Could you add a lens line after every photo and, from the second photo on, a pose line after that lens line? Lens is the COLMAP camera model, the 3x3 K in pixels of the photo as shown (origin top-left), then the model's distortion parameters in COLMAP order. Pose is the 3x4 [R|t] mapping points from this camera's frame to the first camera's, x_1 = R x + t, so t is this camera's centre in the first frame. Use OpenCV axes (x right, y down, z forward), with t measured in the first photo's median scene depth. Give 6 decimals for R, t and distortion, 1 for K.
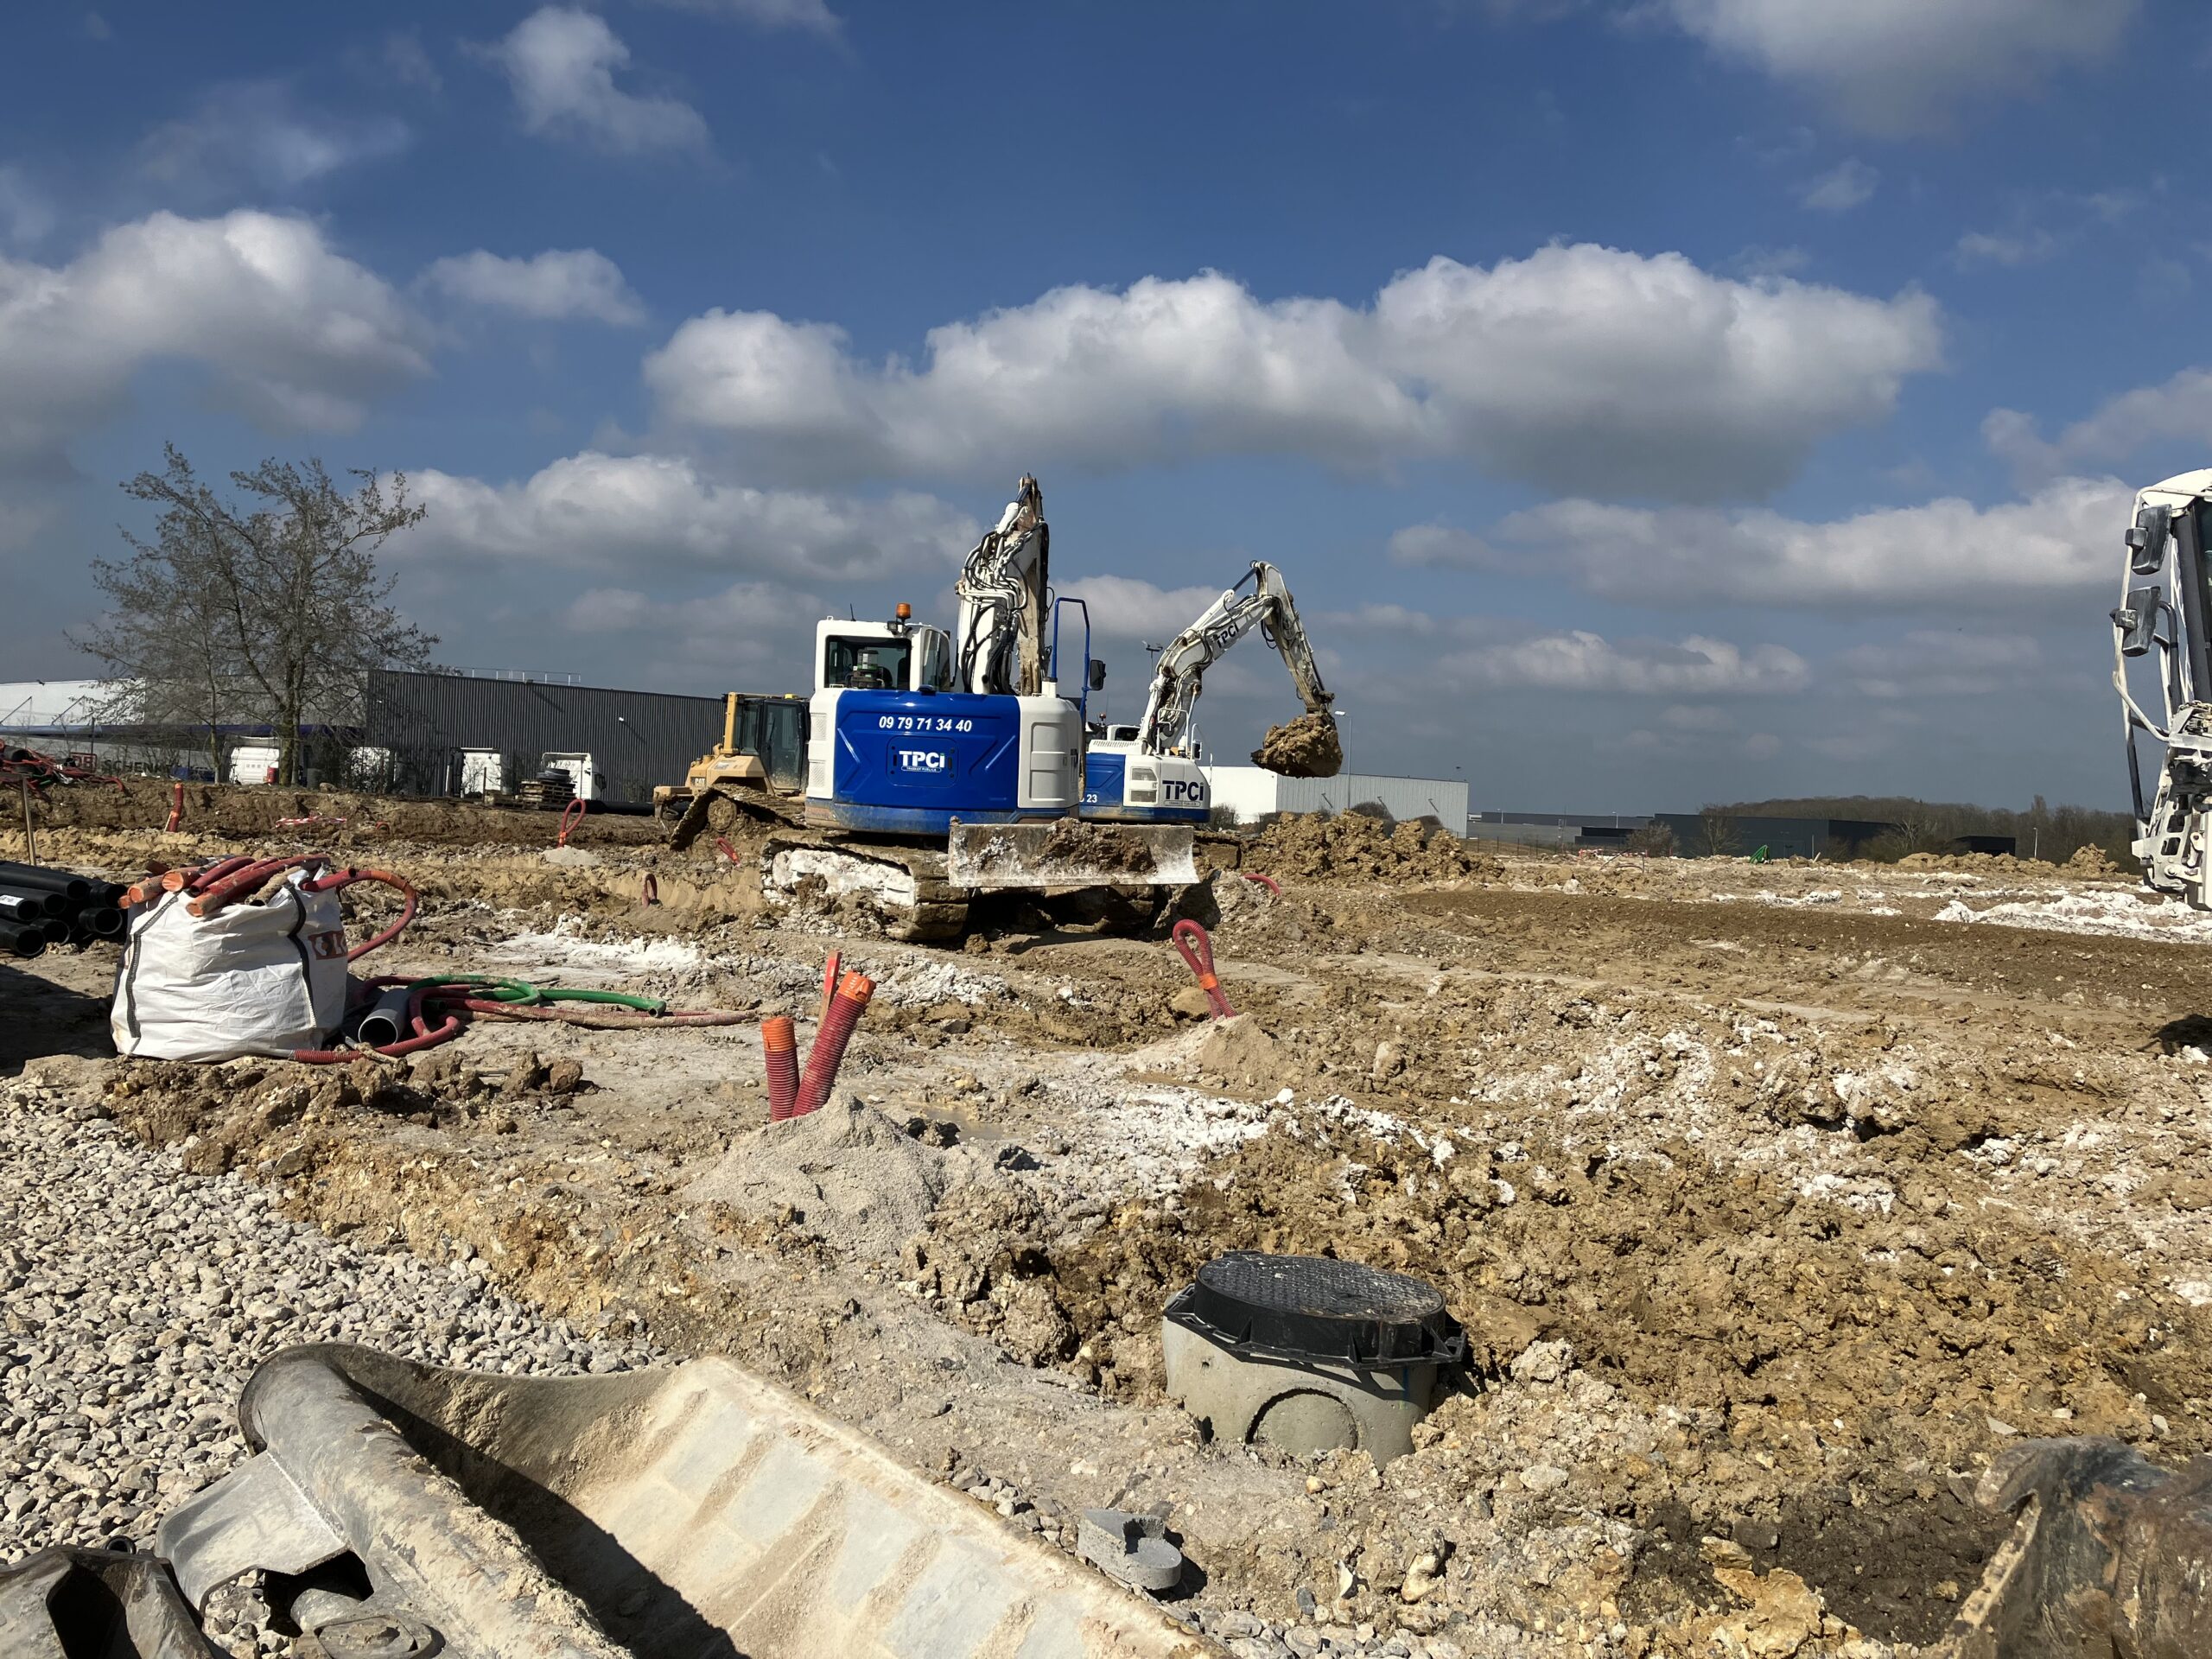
lens RADIAL K [[1827.9, 0, 1119.0], [0, 1827.9, 780.6], [0, 0, 1]] dist [0.050091, -0.052930]
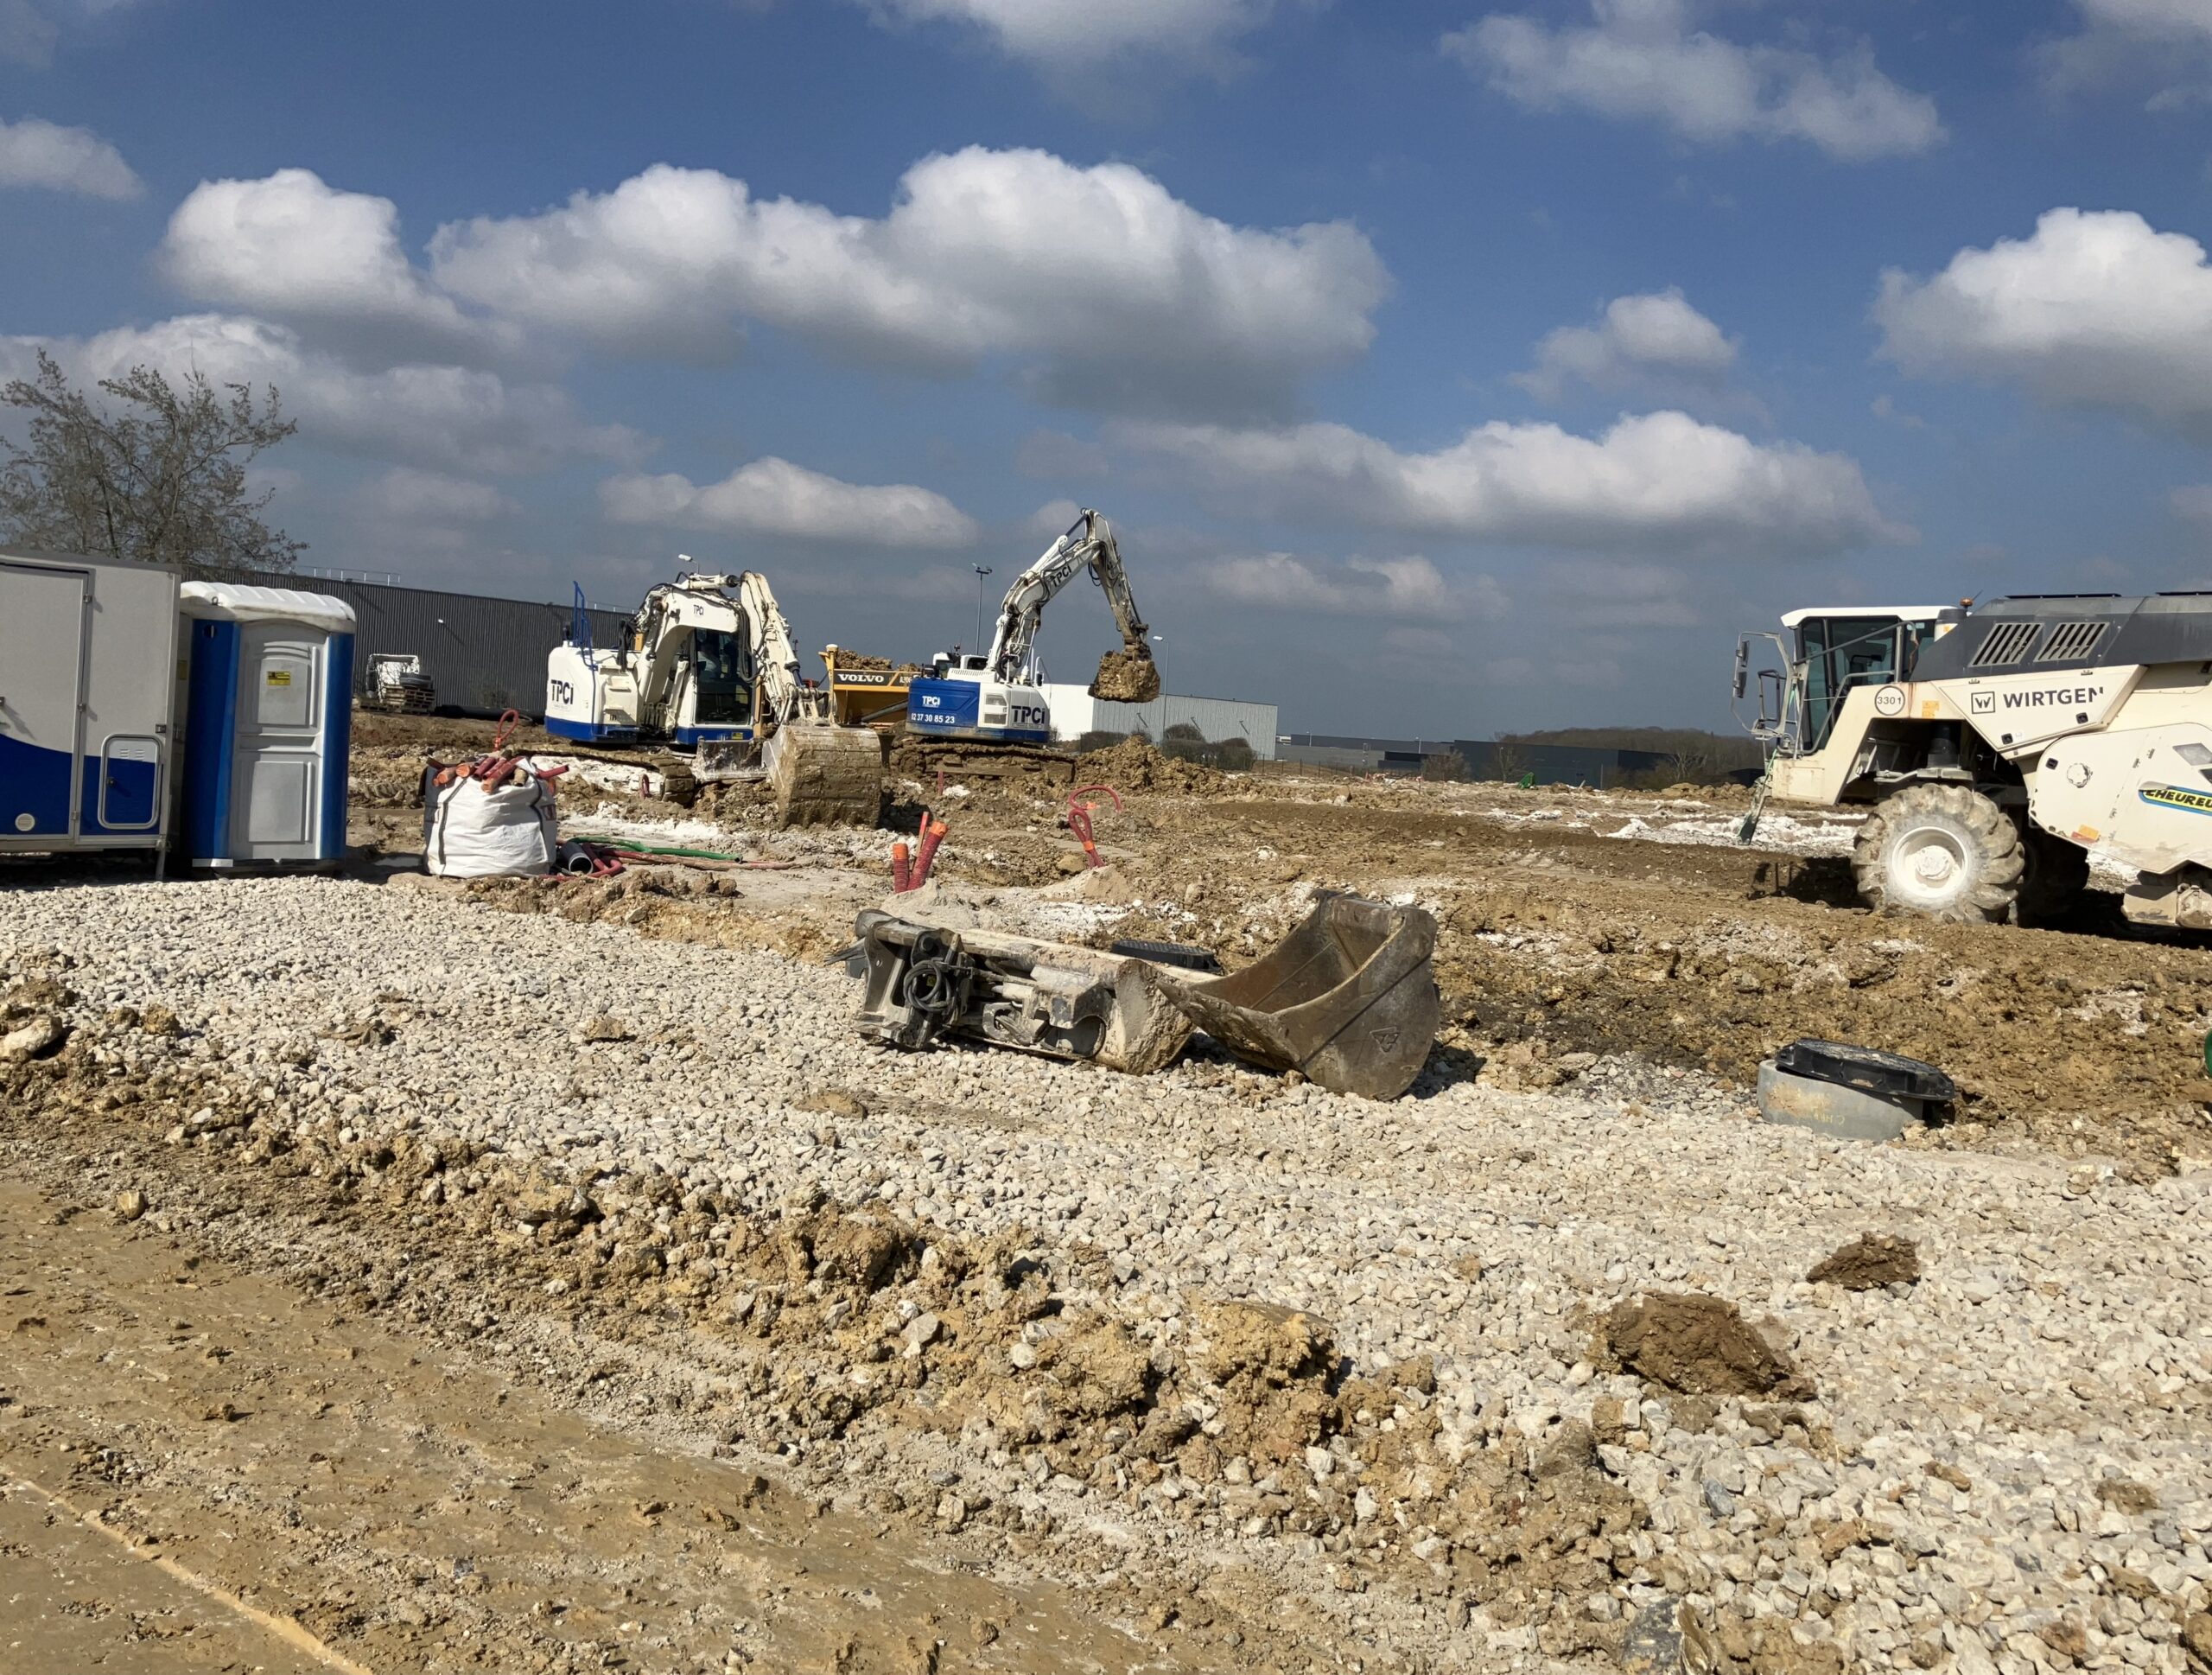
lens RADIAL K [[1979.7, 0, 1113.8], [0, 1979.7, 827.5], [0, 0, 1]] dist [0.022214, 0.005842]
pose [[0.994505, 0.019357, 0.102880, -0.035217], [-0.026418, 0.997354, 0.067727, -0.008961], [-0.101297, -0.070073, 0.992385, -0.243652]]
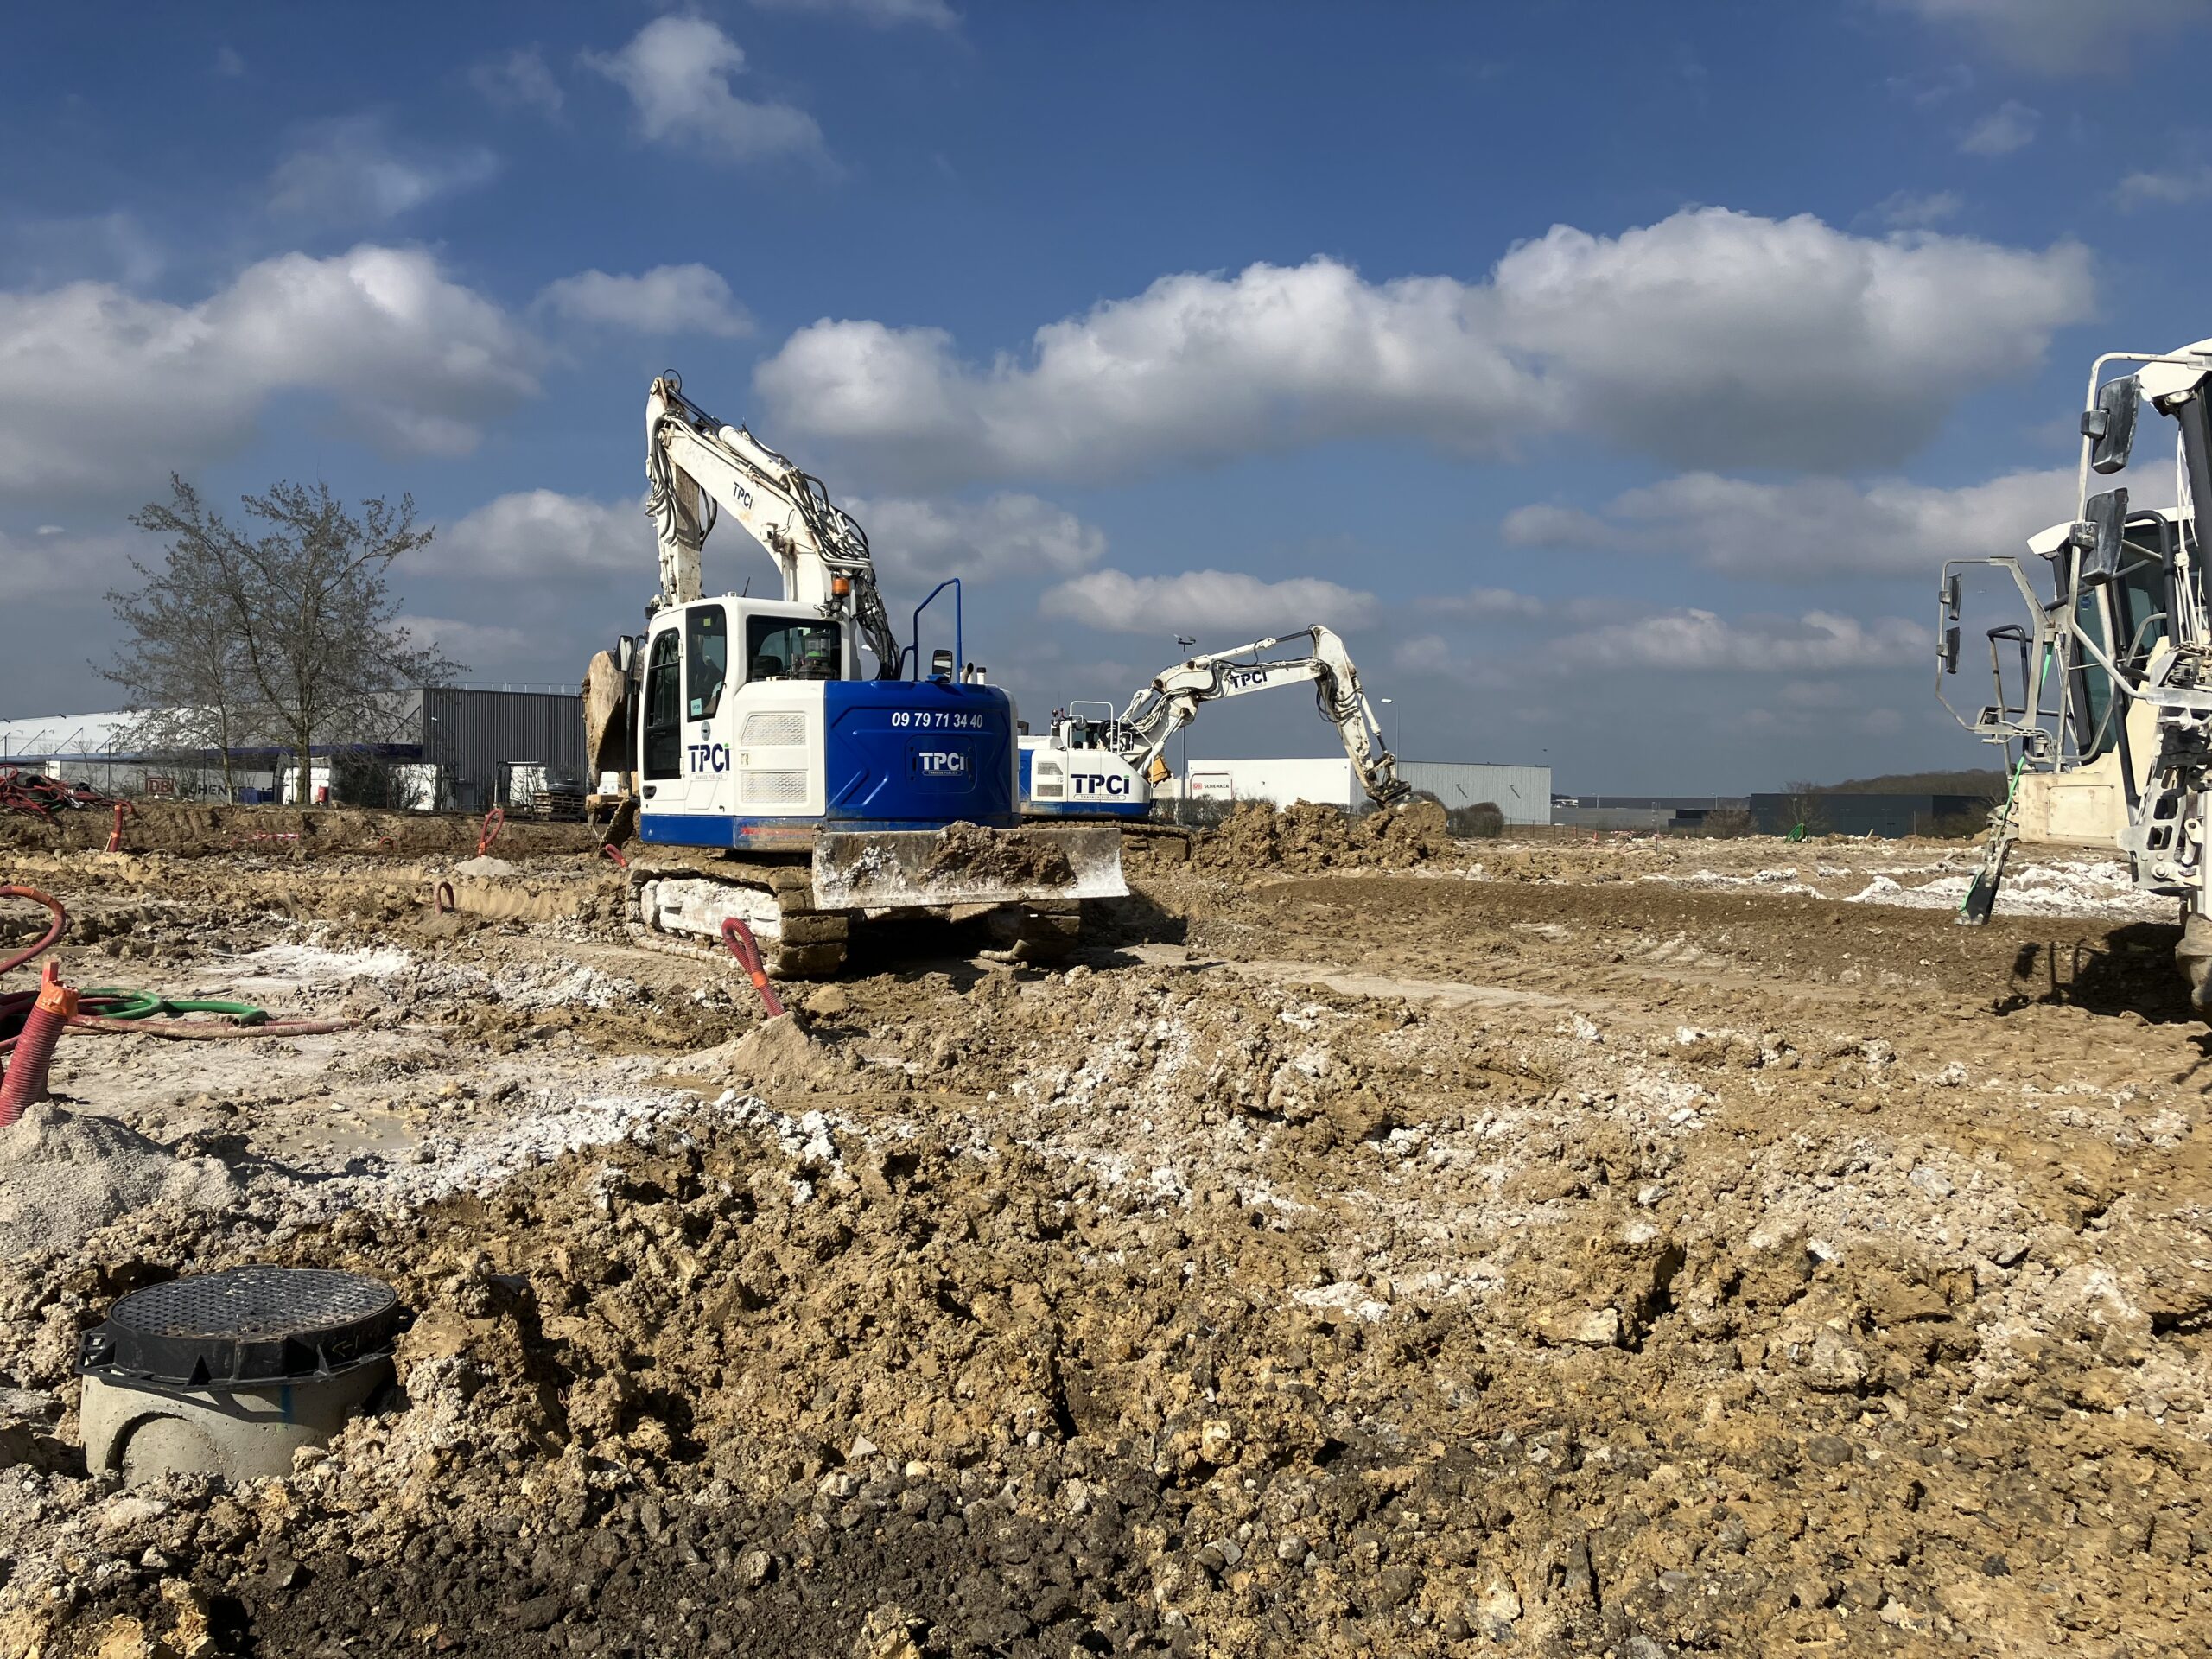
lens RADIAL K [[1827.9, 0, 1129.1], [0, 1827.9, 836.1], [0, 0, 1]] dist [0.050091, -0.052930]
pose [[0.997170, -0.026457, -0.070369, 0.098802], [0.028685, 0.999113, 0.030843, 0.002714], [0.069490, -0.032774, 0.997044, 0.013550]]
